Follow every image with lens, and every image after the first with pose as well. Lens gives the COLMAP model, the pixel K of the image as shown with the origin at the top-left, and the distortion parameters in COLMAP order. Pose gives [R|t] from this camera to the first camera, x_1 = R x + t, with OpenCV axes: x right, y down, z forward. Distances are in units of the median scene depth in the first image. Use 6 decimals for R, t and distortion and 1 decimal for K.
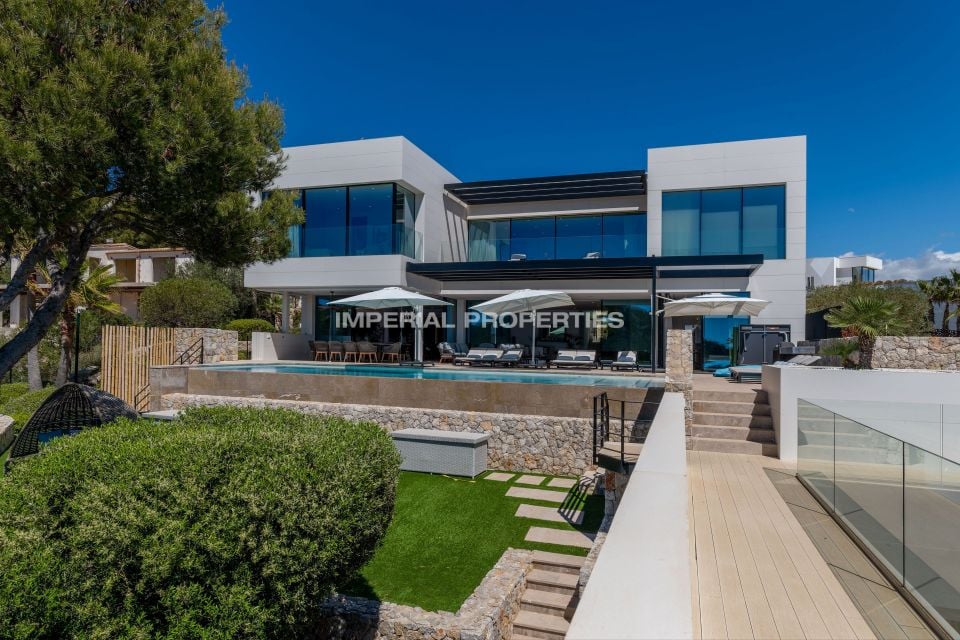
lens RADIAL K [[430.5, 0, 496.0], [0, 430.5, 319.6], [0, 0, 1]] dist [-0.000970, 0.000247]
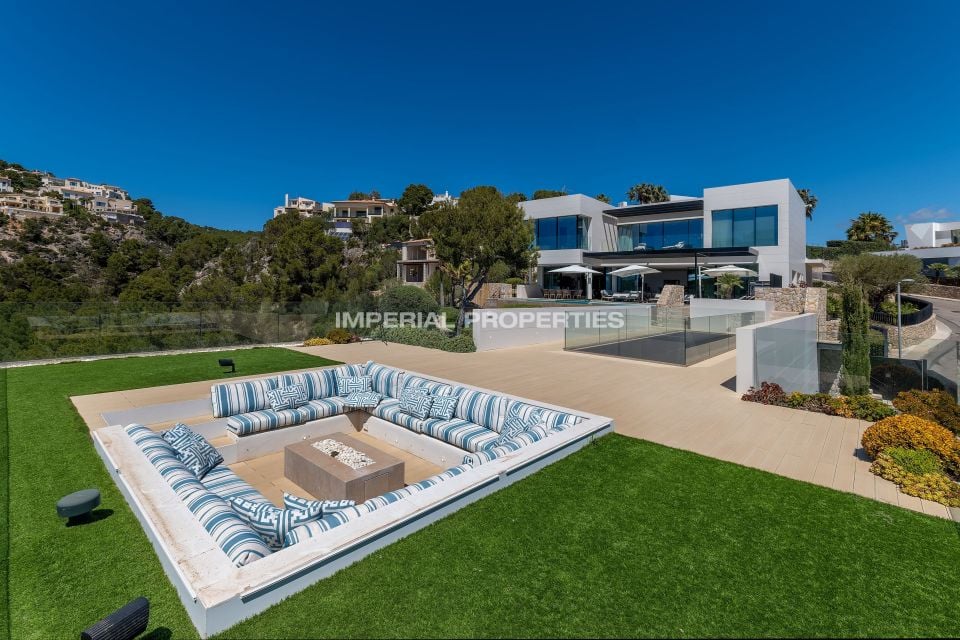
lens RADIAL K [[430.5, 0, 496.0], [0, 430.5, 319.6], [0, 0, 1]] dist [-0.000970, 0.000247]
pose [[0.872566, 0.037900, -0.487025, 0.455276], [0.018584, 0.993689, 0.110624, -0.043164], [0.488143, -0.105577, 0.866354, -1.063779]]
